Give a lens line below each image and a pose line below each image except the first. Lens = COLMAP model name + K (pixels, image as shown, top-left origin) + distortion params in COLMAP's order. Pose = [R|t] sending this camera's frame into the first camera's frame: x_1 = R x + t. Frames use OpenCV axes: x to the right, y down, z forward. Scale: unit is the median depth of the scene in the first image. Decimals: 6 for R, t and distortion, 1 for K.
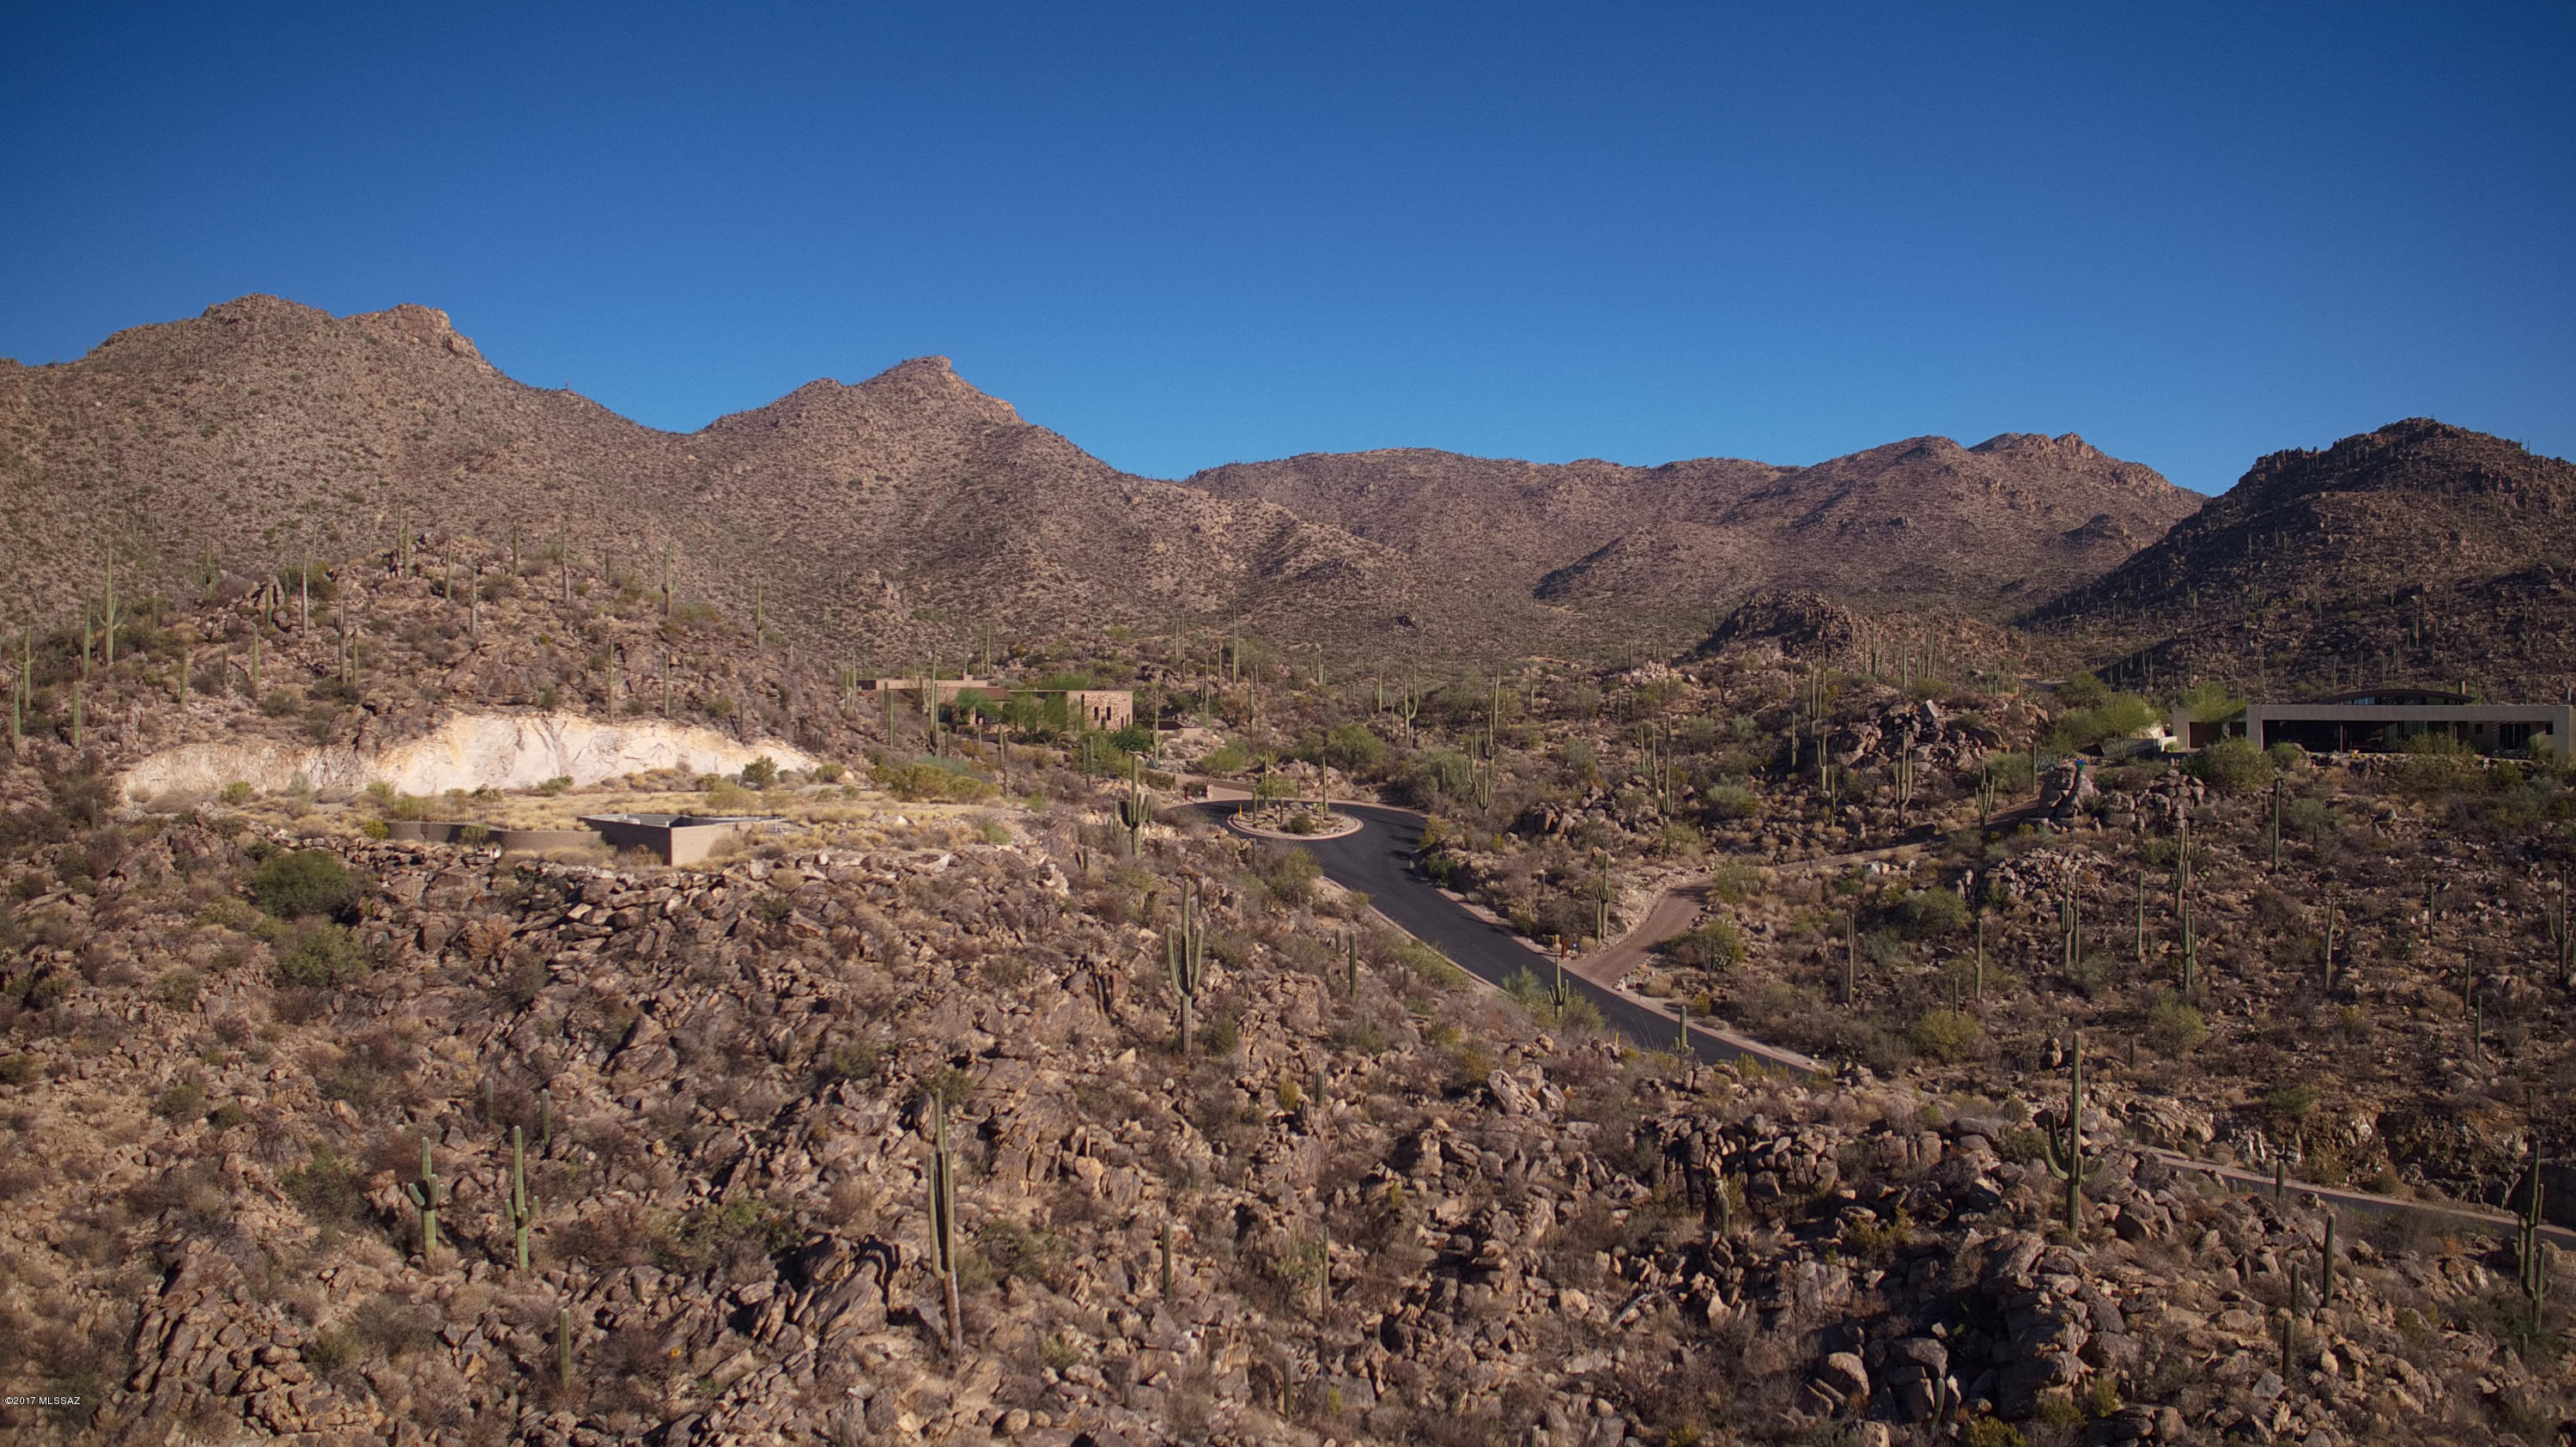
lens RADIAL K [[2270.4, 0, 1325.3], [0, 2270.4, 737.6], [0, 0, 1]] dist [-0.219280, 0.105727]
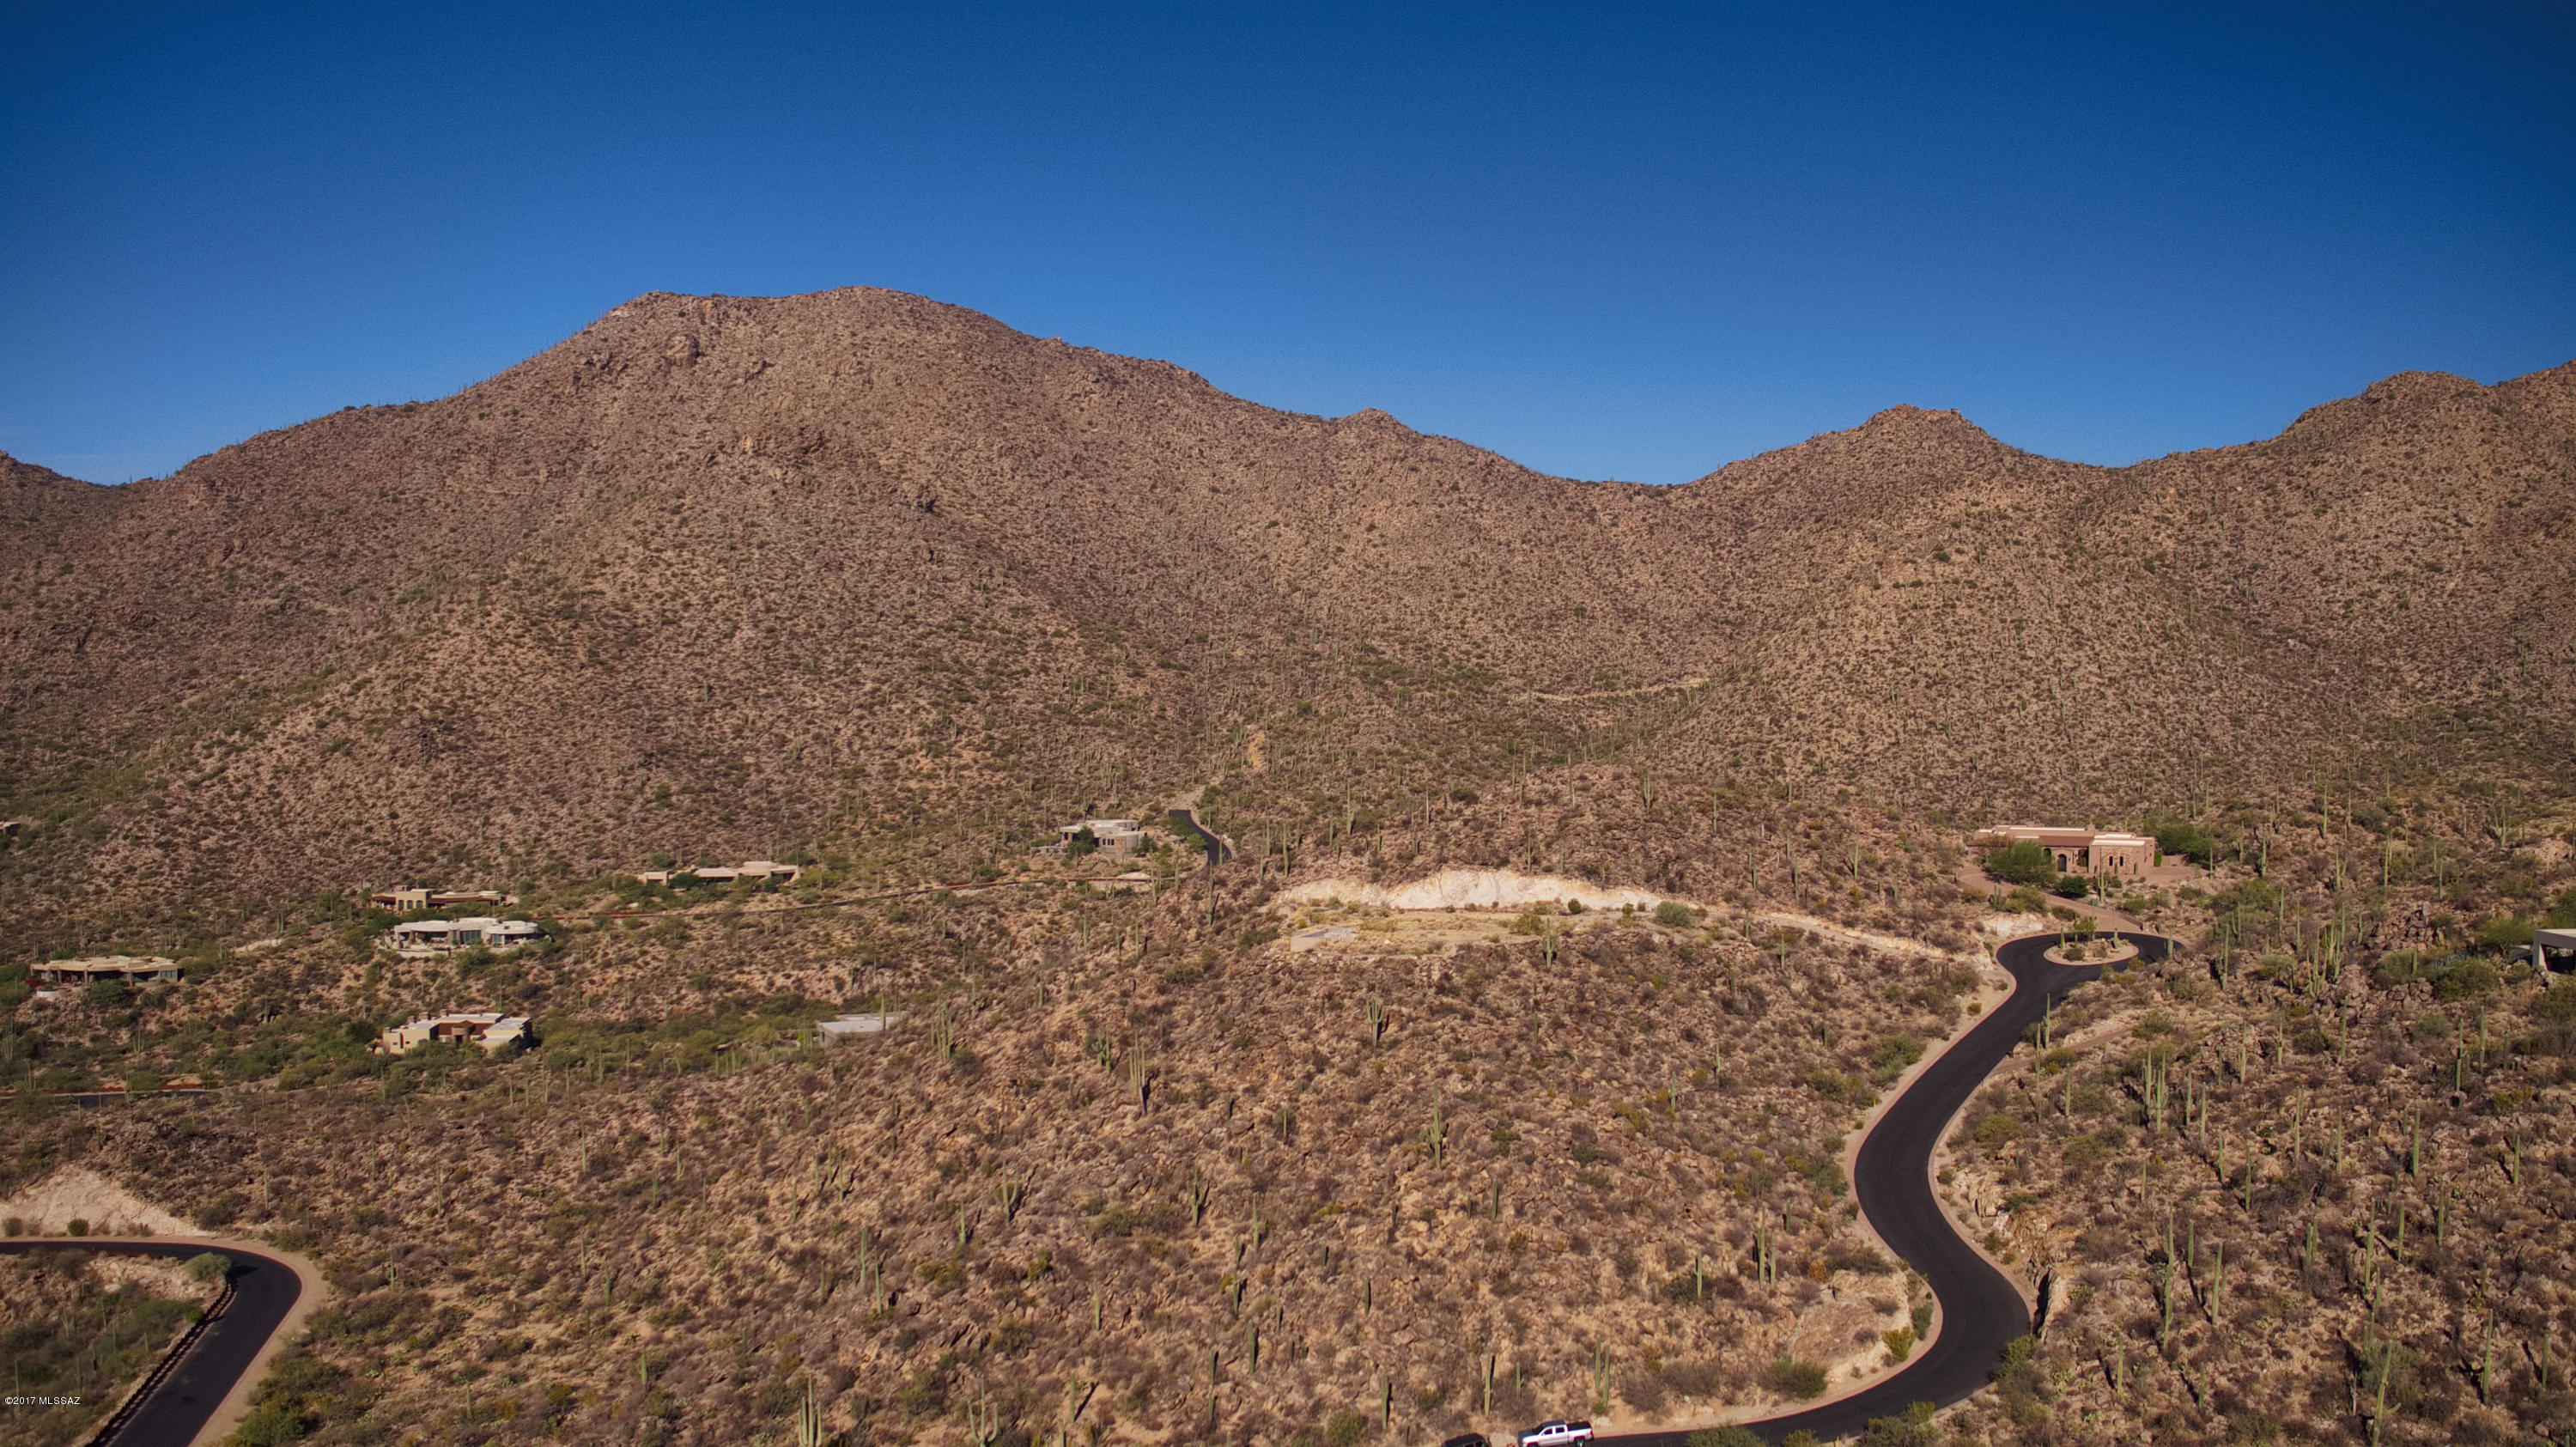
lens RADIAL K [[2270.4, 0, 1324.3], [0, 2270.4, 733.4], [0, 0, 1]] dist [-0.219280, 0.105727]
pose [[0.495911, 0.015794, -0.868230, 0.182812], [-0.017468, 0.999814, 0.008210, -0.020027], [0.868197, 0.011095, 0.496095, -0.026220]]
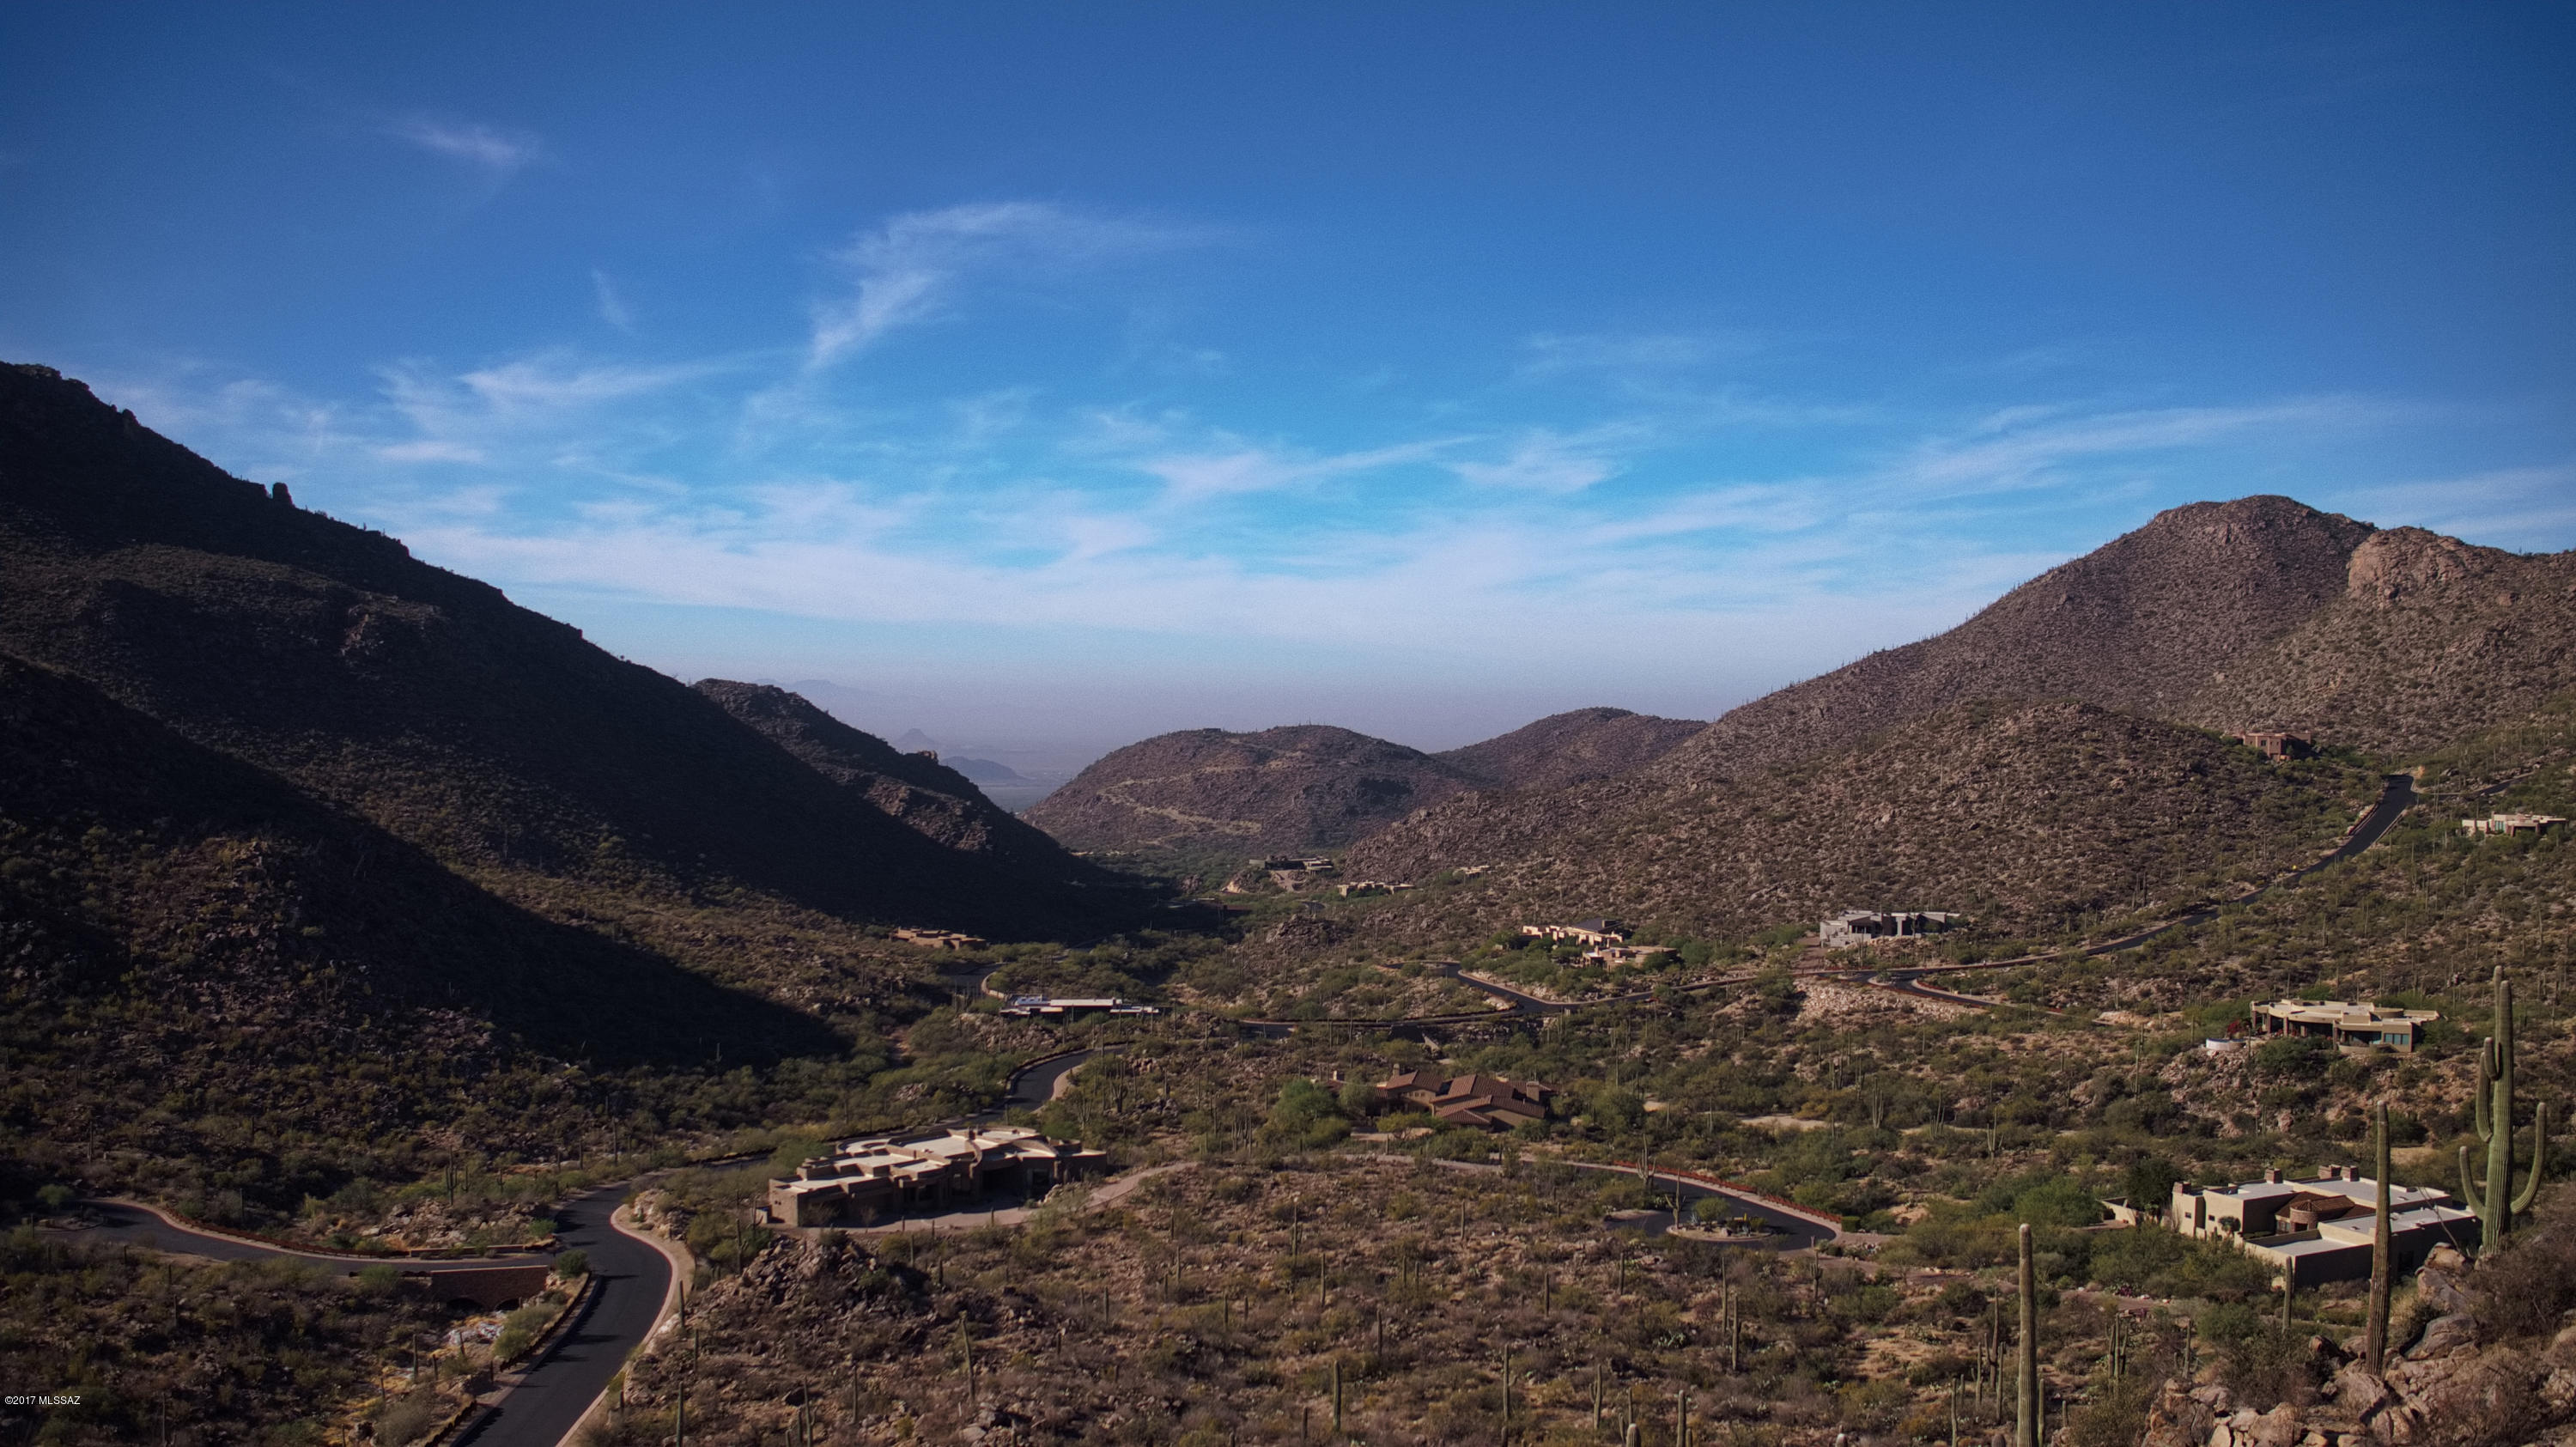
lens RADIAL K [[2270.4, 0, 1318.6], [0, 2270.4, 728.1], [0, 0, 1]] dist [-0.219280, 0.105727]
pose [[-0.728851, 0.004132, -0.684659, -0.035321], [-0.014987, 0.999646, 0.021988, -0.007647], [0.684508, 0.026286, -0.728531, 0.114071]]
